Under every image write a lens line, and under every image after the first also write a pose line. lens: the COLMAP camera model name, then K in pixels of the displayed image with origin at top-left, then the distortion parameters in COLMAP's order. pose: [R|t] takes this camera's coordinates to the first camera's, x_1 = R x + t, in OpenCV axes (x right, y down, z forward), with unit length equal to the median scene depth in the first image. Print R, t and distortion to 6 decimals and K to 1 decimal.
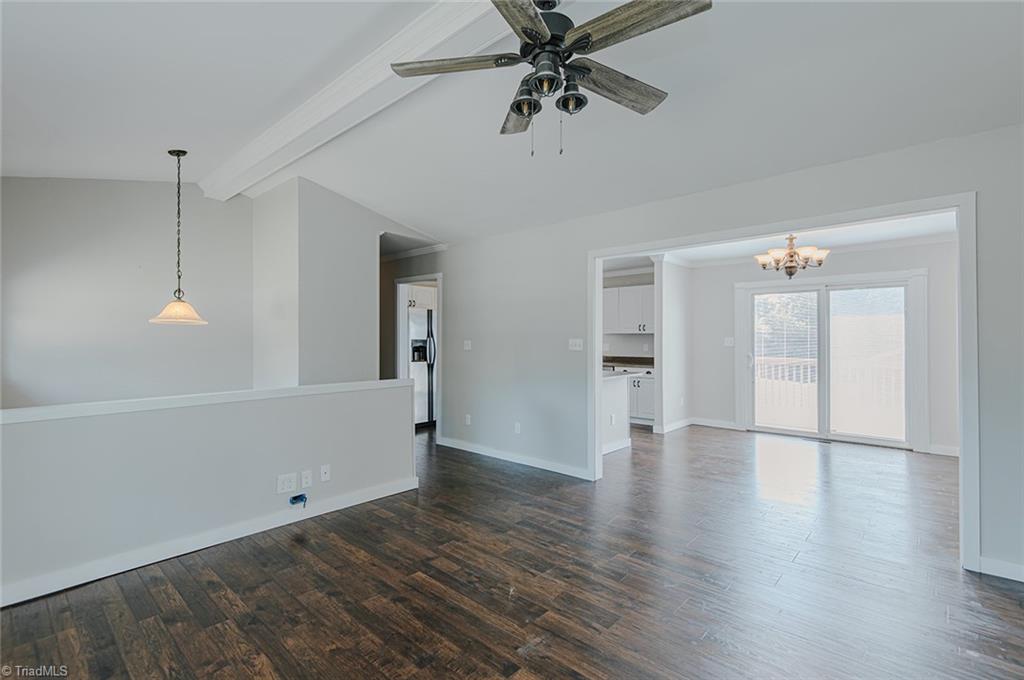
lens RADIAL K [[479.6, 0, 513.4], [0, 479.6, 334.7], [0, 0, 1]] dist [0.018803, -0.012659]
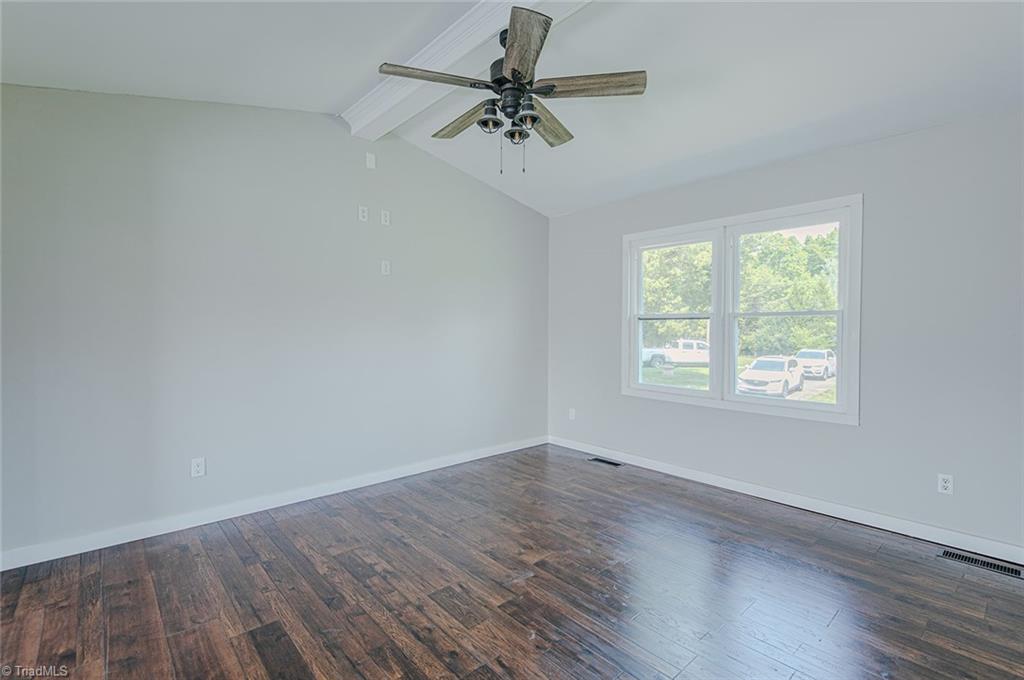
lens RADIAL K [[463.6, 0, 515.2], [0, 463.6, 336.0], [0, 0, 1]] dist [0.040441, -0.020593]
pose [[-0.994957, -0.008146, 0.099970, -0.027832], [-0.007000, 0.999906, 0.011808, 0.014600], [-0.100056, 0.011049, -0.994920, 1.040903]]
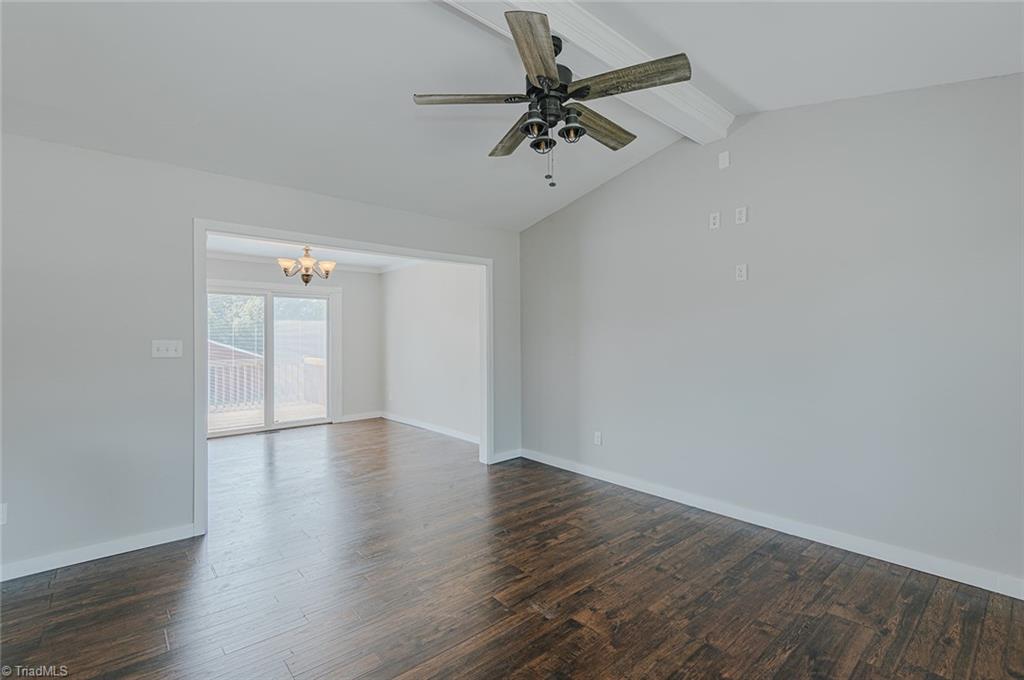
lens RADIAL K [[463.6, 0, 515.2], [0, 463.6, 336.0], [0, 0, 1]] dist [0.040441, -0.020593]
pose [[0.109578, 0.003315, 0.993973, -0.511434], [-0.000869, 0.999994, -0.003239, 0.004231], [-0.993978, -0.000509, 0.109581, 0.456116]]
